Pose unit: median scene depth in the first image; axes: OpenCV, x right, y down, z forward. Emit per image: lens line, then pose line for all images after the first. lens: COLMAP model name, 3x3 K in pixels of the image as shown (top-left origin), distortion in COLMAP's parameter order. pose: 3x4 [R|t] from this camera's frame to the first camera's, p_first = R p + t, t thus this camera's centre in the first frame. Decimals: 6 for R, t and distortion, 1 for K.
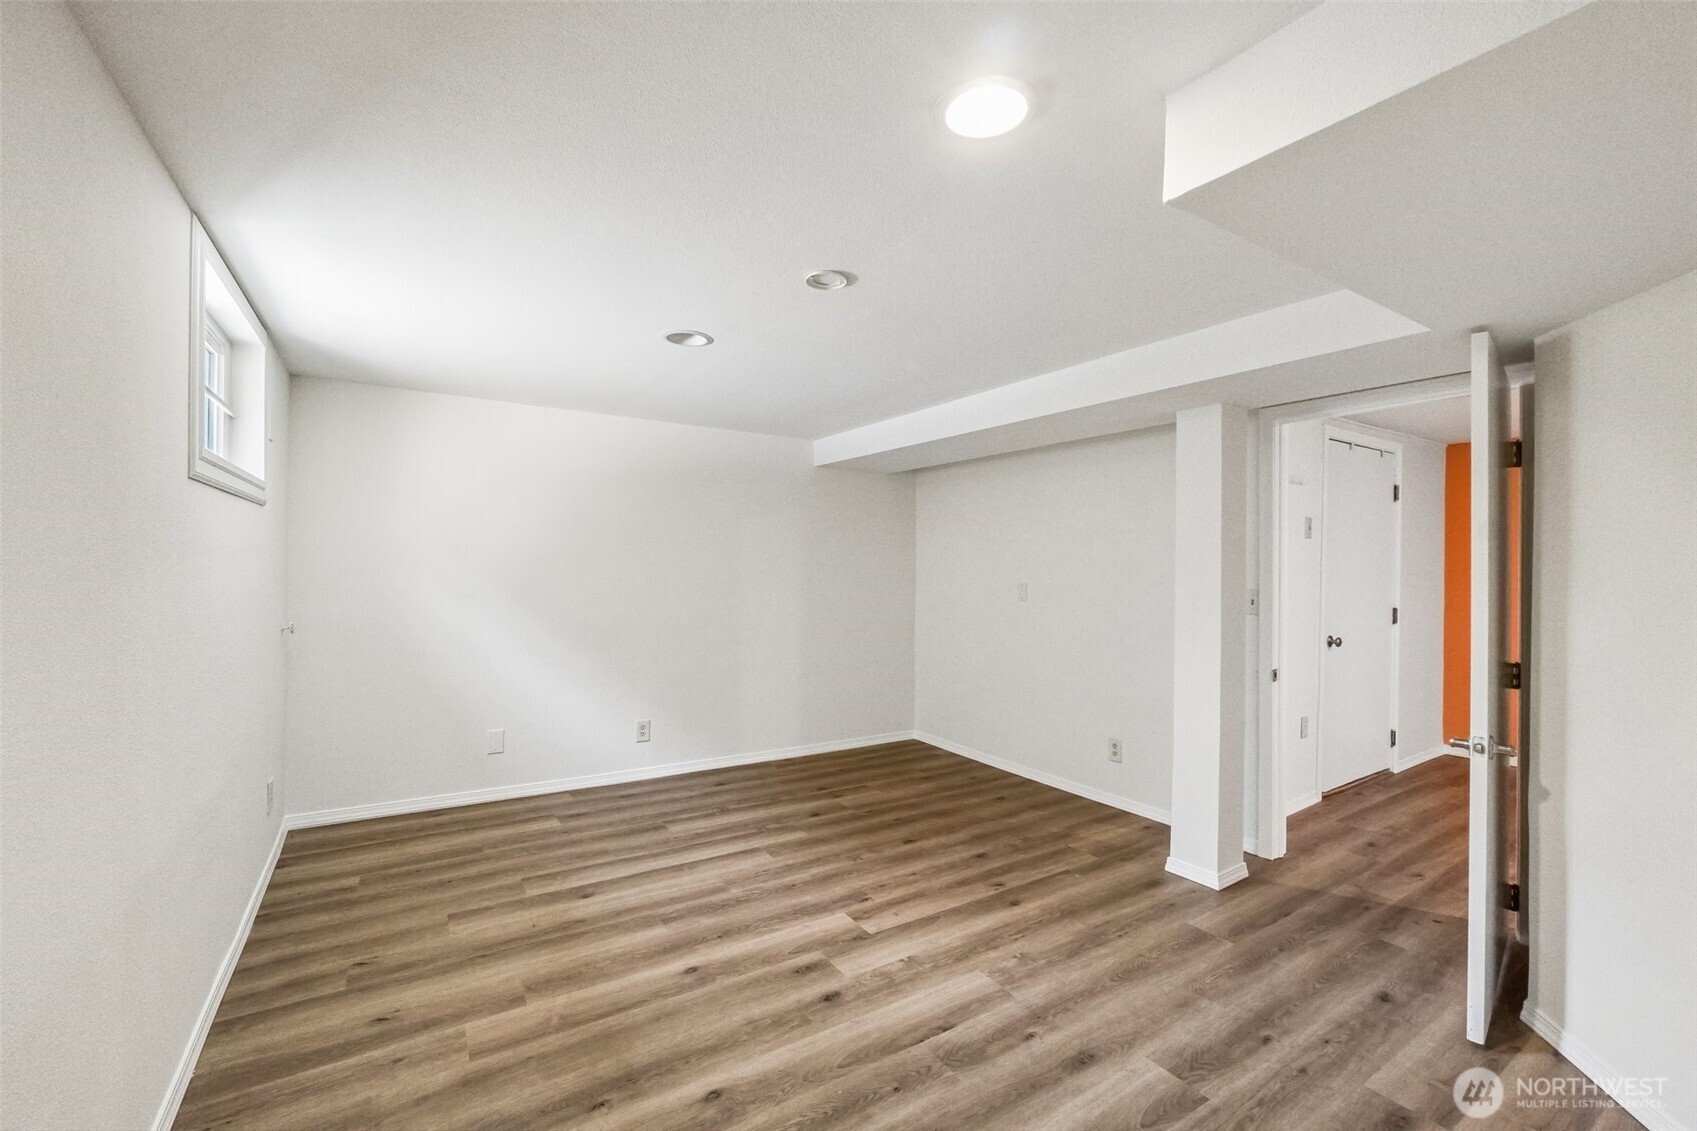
lens RADIAL K [[709.1, 0, 867.4], [0, 709.1, 564.6], [0, 0, 1]] dist [-0.008586, -0.000317]
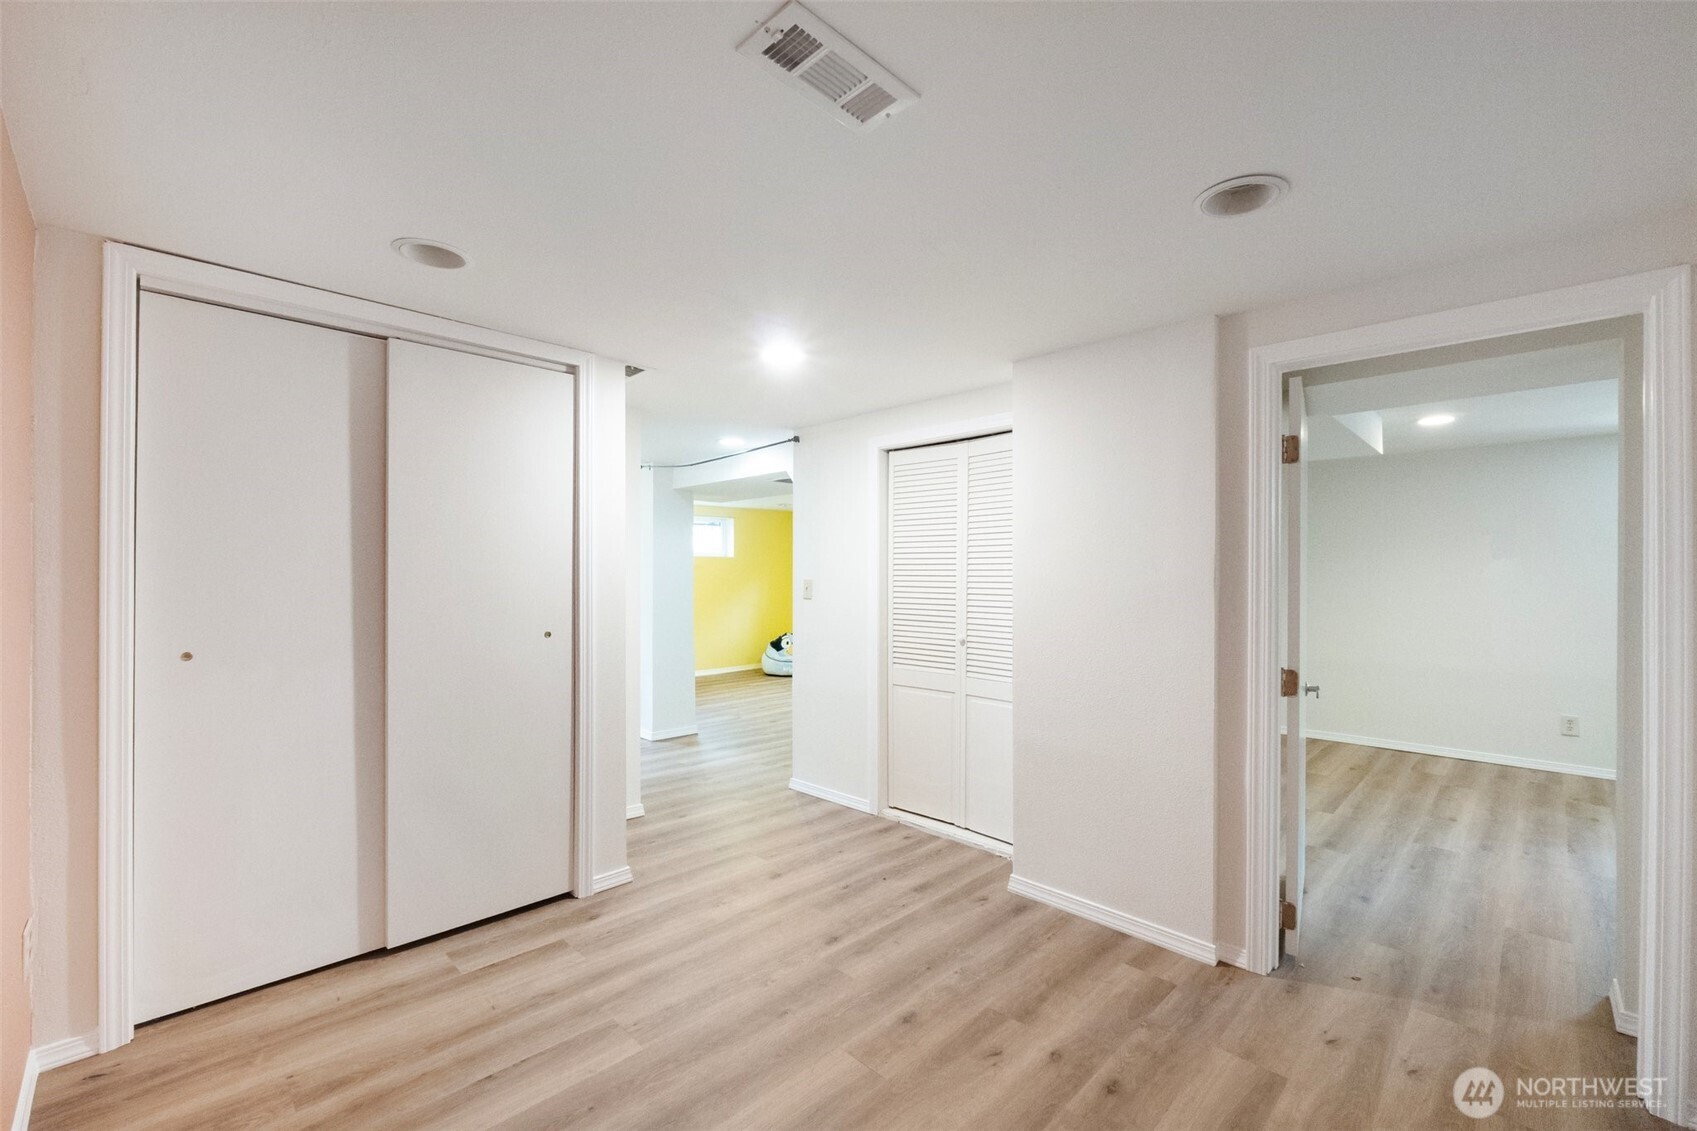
lens RADIAL K [[709.1, 0, 867.4], [0, 709.1, 564.6], [0, 0, 1]] dist [-0.008586, -0.000317]
pose [[-0.976715, -0.013848, -0.214092, 1.620693], [-0.012449, 0.999891, -0.007881, 0.011231], [0.214178, -0.005032, -0.976782, 1.751628]]
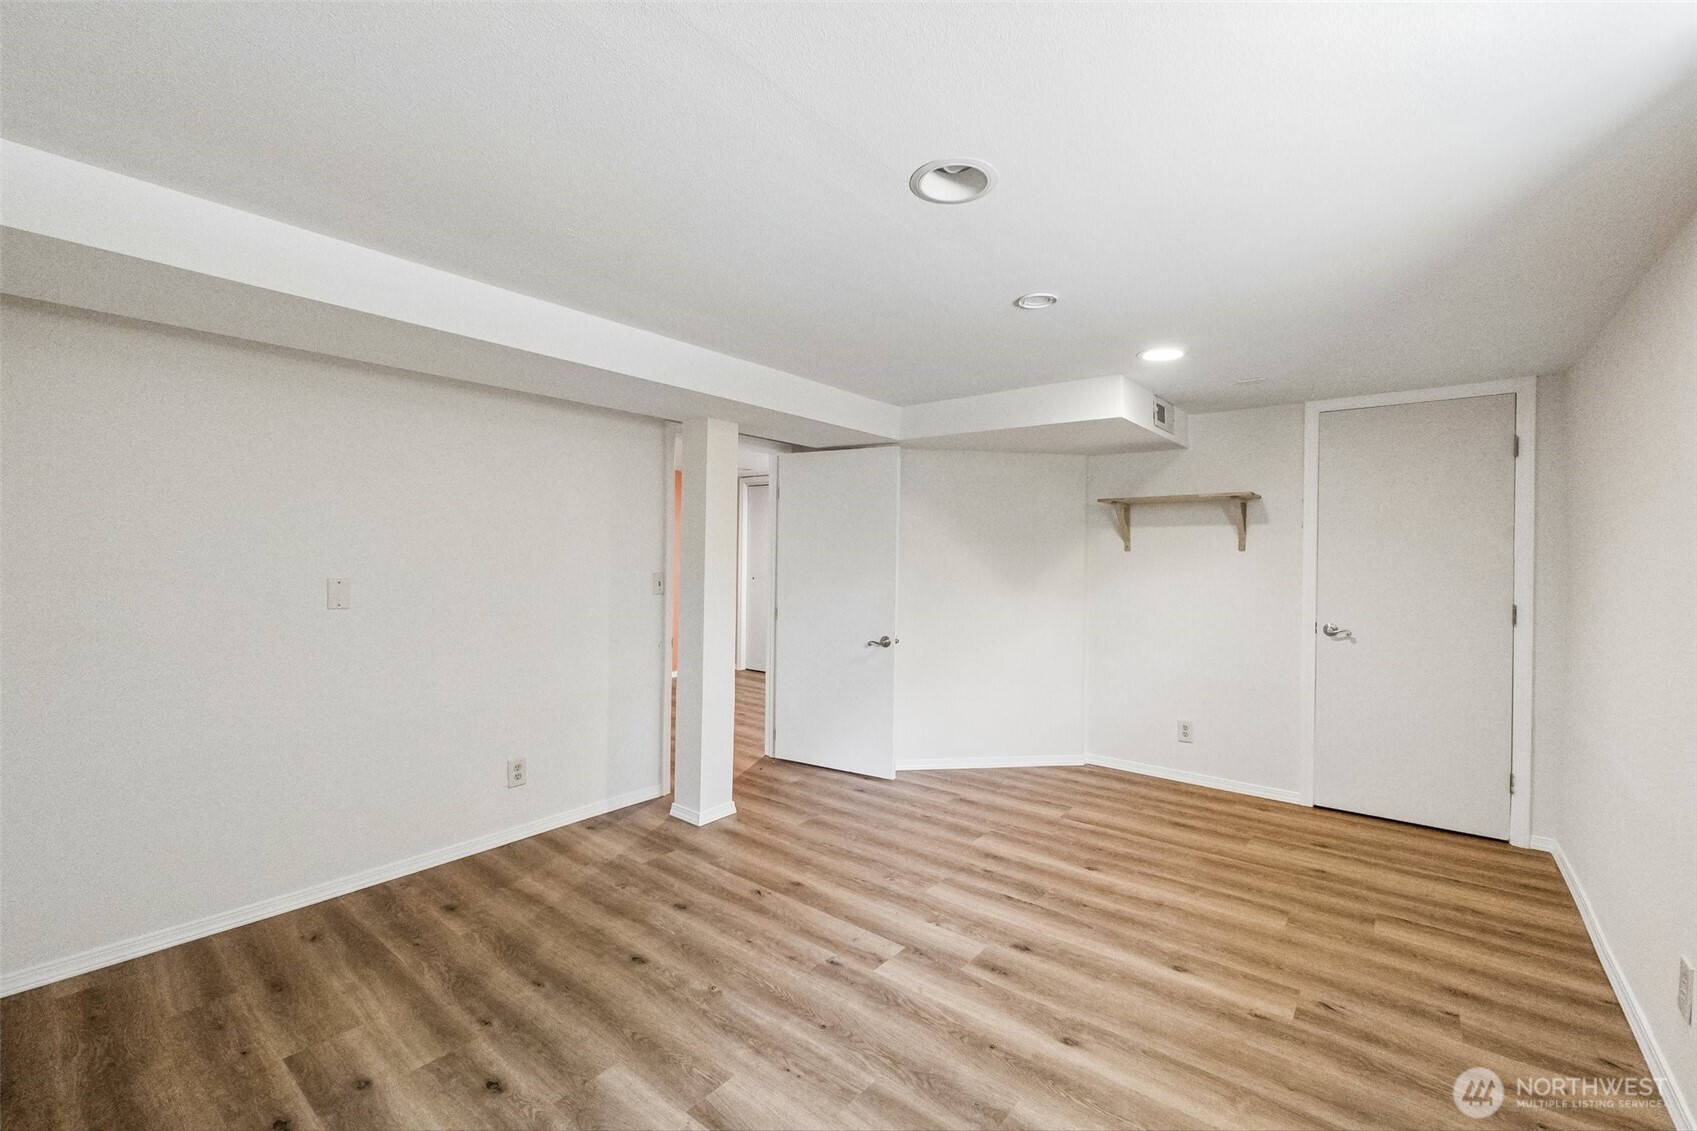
lens RADIAL K [[709.1, 0, 867.4], [0, 709.1, 564.6], [0, 0, 1]] dist [-0.008586, -0.000317]
pose [[-0.312615, -0.025832, 0.949529, -0.836893], [-0.014908, 0.999640, 0.022287, -0.008046], [-0.949763, -0.007188, -0.312887, 1.307102]]
